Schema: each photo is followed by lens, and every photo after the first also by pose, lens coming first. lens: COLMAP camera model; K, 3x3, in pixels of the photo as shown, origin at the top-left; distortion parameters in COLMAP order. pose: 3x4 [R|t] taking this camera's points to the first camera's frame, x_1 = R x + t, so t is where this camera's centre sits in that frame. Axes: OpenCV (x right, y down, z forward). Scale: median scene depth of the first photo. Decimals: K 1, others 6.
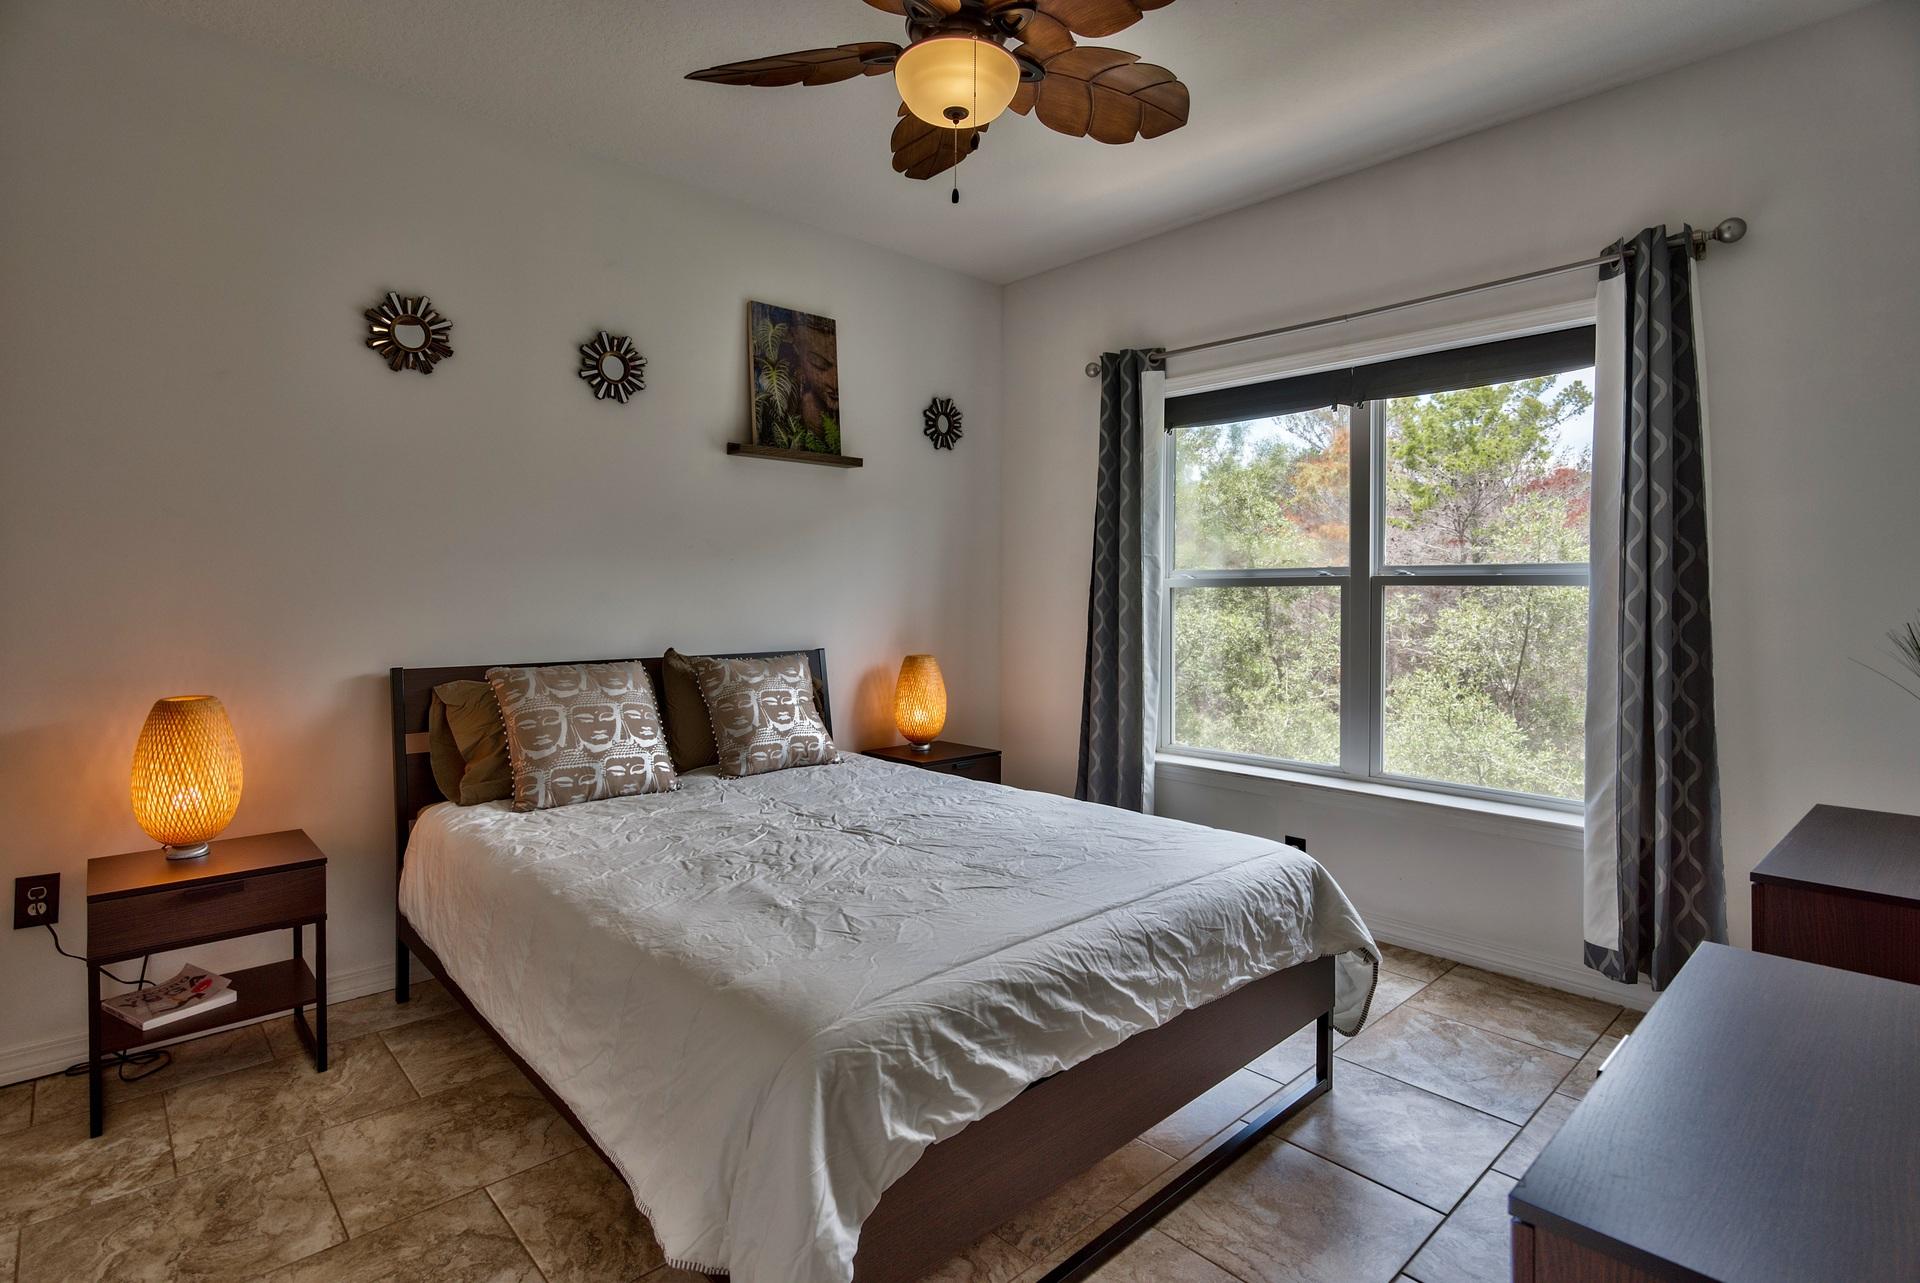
lens RADIAL K [[946.3, 0, 953.7], [0, 946.3, 592.8], [0, 0, 1]] dist [-0.000191, -0.000241]
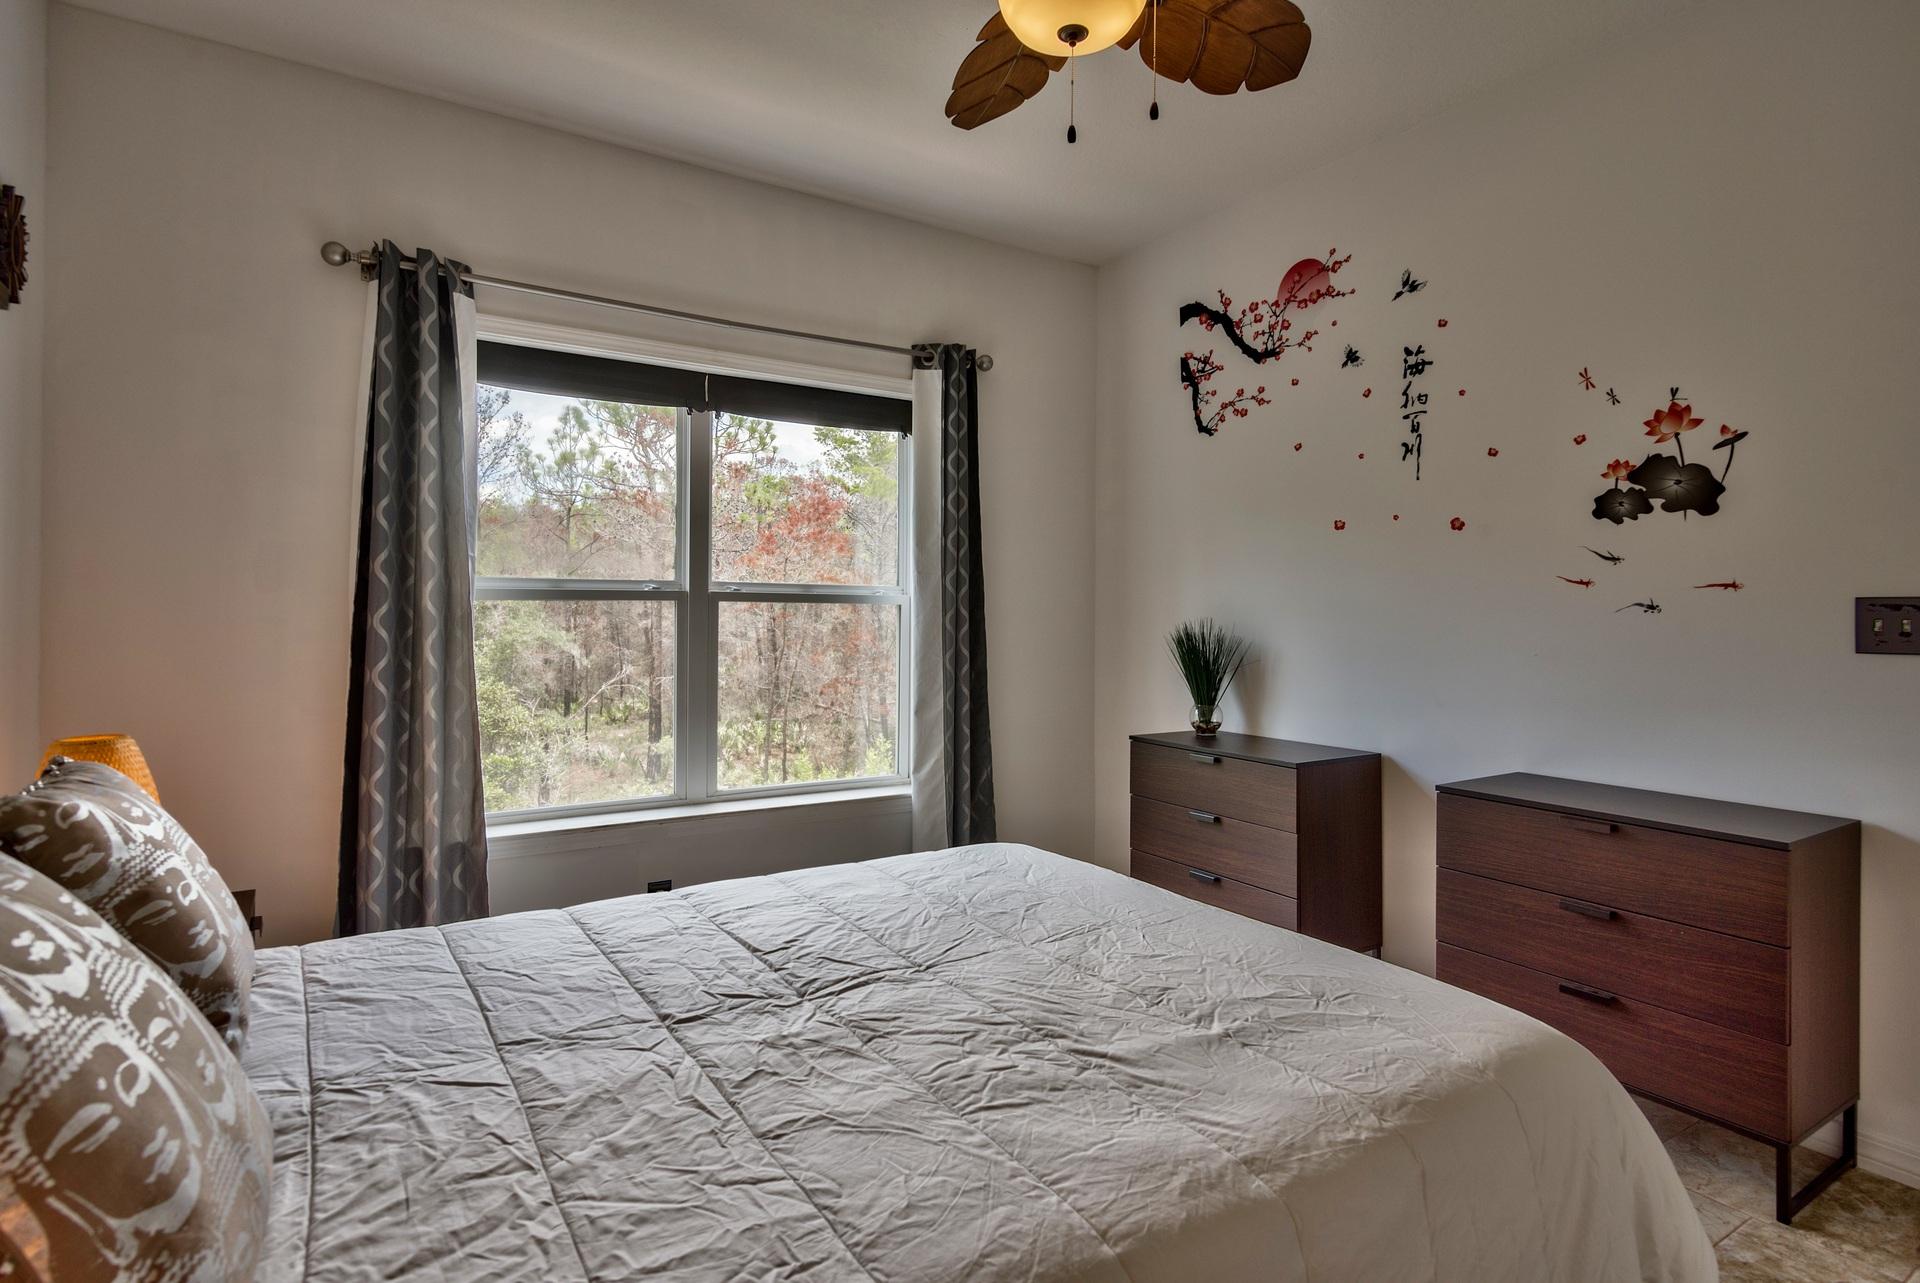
lens RADIAL K [[999.9, 0, 958.5], [0, 999.9, 617.4], [0, 0, 1]] dist [-0.001880, -0.000419]
pose [[0.178169, -0.005772, 0.983983, -0.533086], [-0.007468, 0.999946, 0.007218, -0.000334], [-0.983972, -0.008635, 0.178116, 0.573808]]
